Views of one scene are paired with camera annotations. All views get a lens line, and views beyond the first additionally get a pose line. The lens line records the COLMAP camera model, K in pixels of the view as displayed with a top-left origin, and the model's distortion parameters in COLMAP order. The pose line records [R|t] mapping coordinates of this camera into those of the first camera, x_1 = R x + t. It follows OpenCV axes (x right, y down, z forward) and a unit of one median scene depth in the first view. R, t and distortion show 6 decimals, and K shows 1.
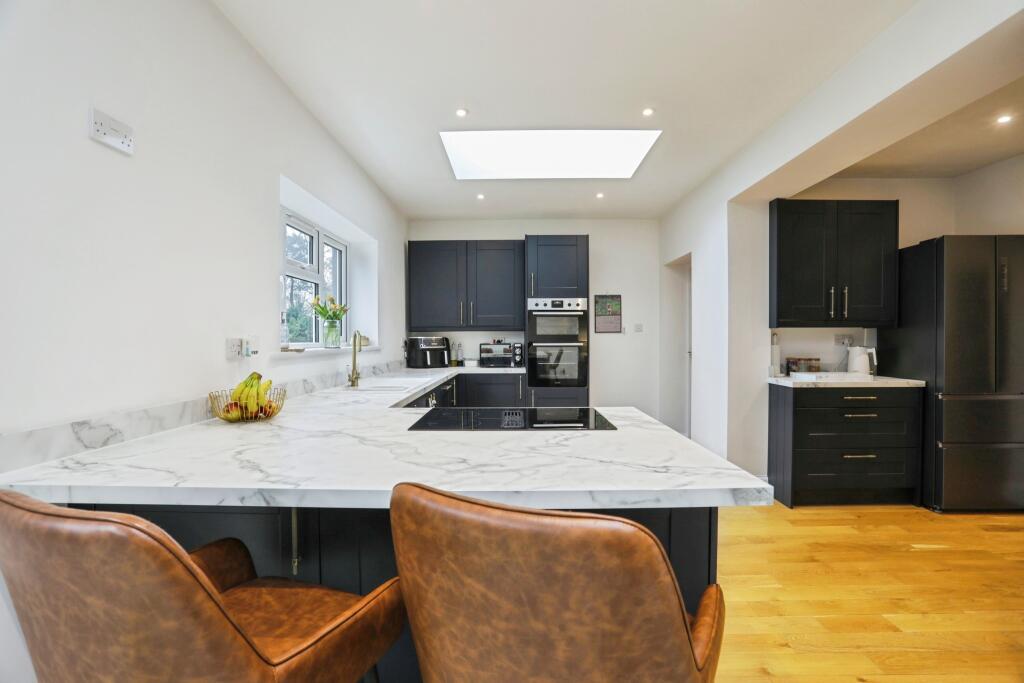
lens RADIAL K [[496.7, 0, 511.0], [0, 496.7, 349.1], [0, 0, 1]] dist [-0.059043, 0.018588]
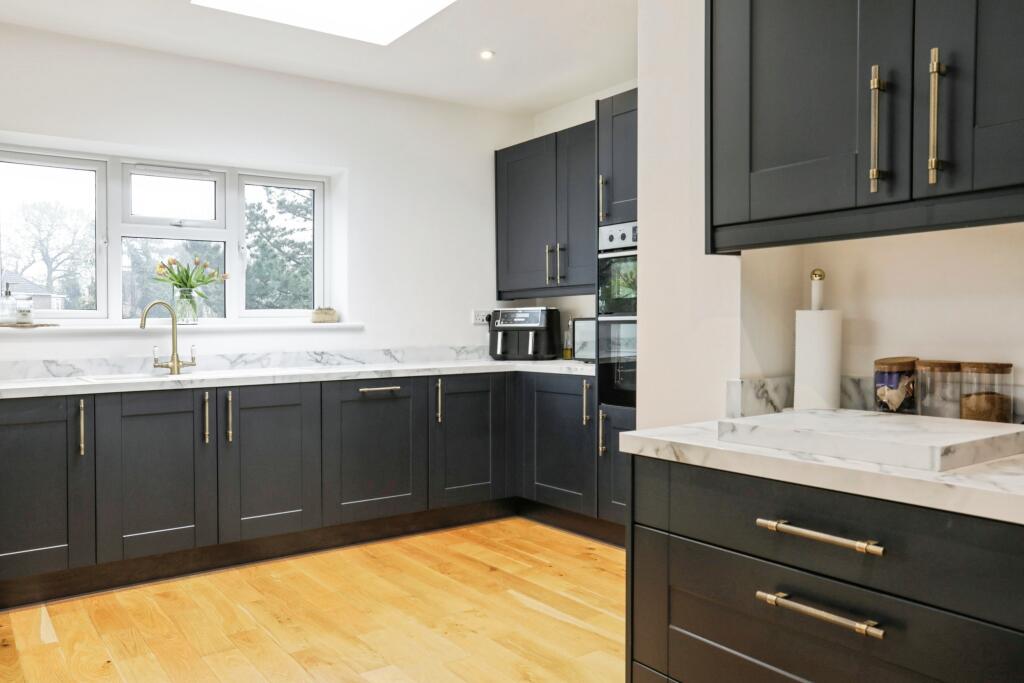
lens RADIAL K [[810.1, 0, 511.9], [0, 810.1, 339.3], [0, 0, 1]] dist [-0.037991, 0.065000]
pose [[0.588536, 0.011665, -0.808387, 1.057386], [-0.006030, 0.999931, 0.010039, 0.005774], [0.808449, -0.001033, 0.588566, 0.734198]]
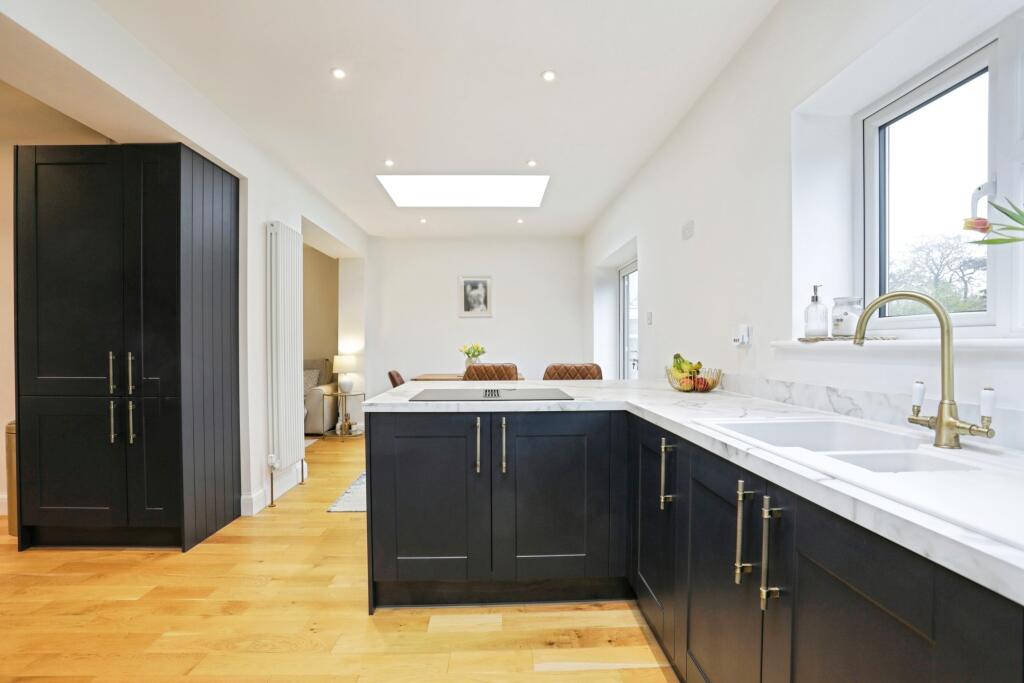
lens RADIAL K [[496.7, 0, 510.2], [0, 496.7, 343.2], [0, 0, 1]] dist [-0.059043, 0.018588]
pose [[-0.999150, 0.008296, -0.040383, 0.004892], [0.007536, 0.999792, 0.018943, -0.007318], [0.040532, 0.018623, -0.999005, 1.413947]]
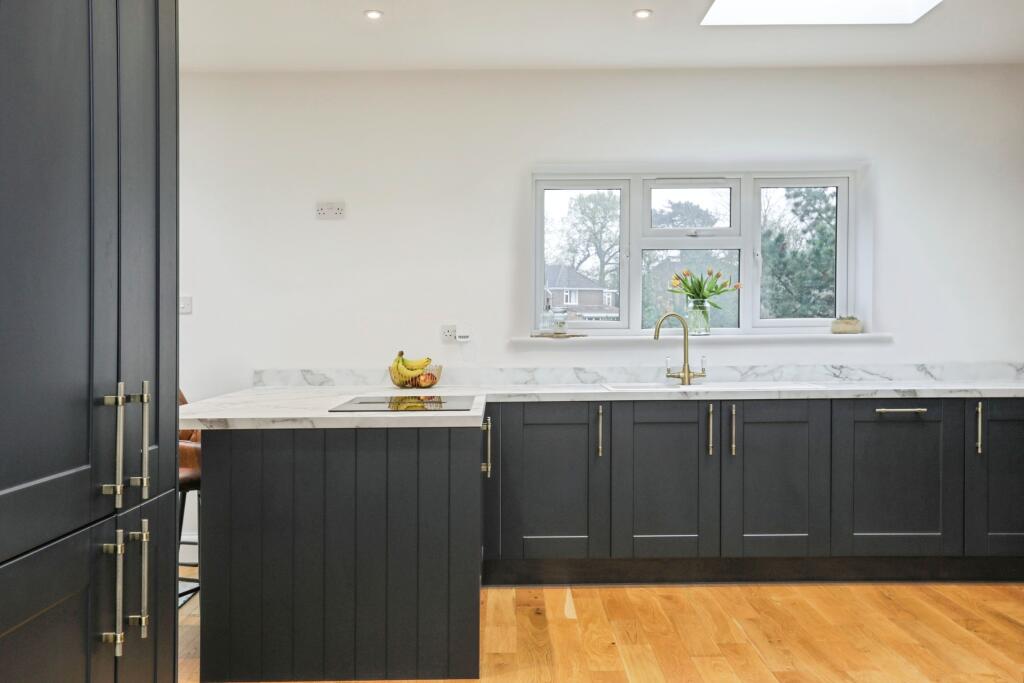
lens RADIAL K [[965.3, 0, 518.8], [0, 965.3, 335.5], [0, 0, 1]] dist [0.042222, 0.000000]
pose [[0.022214, 0.013149, -0.999667, 1.266858], [-0.012229, 0.999842, 0.012880, -0.019595], [0.999678, 0.011939, 0.022371, 0.750312]]
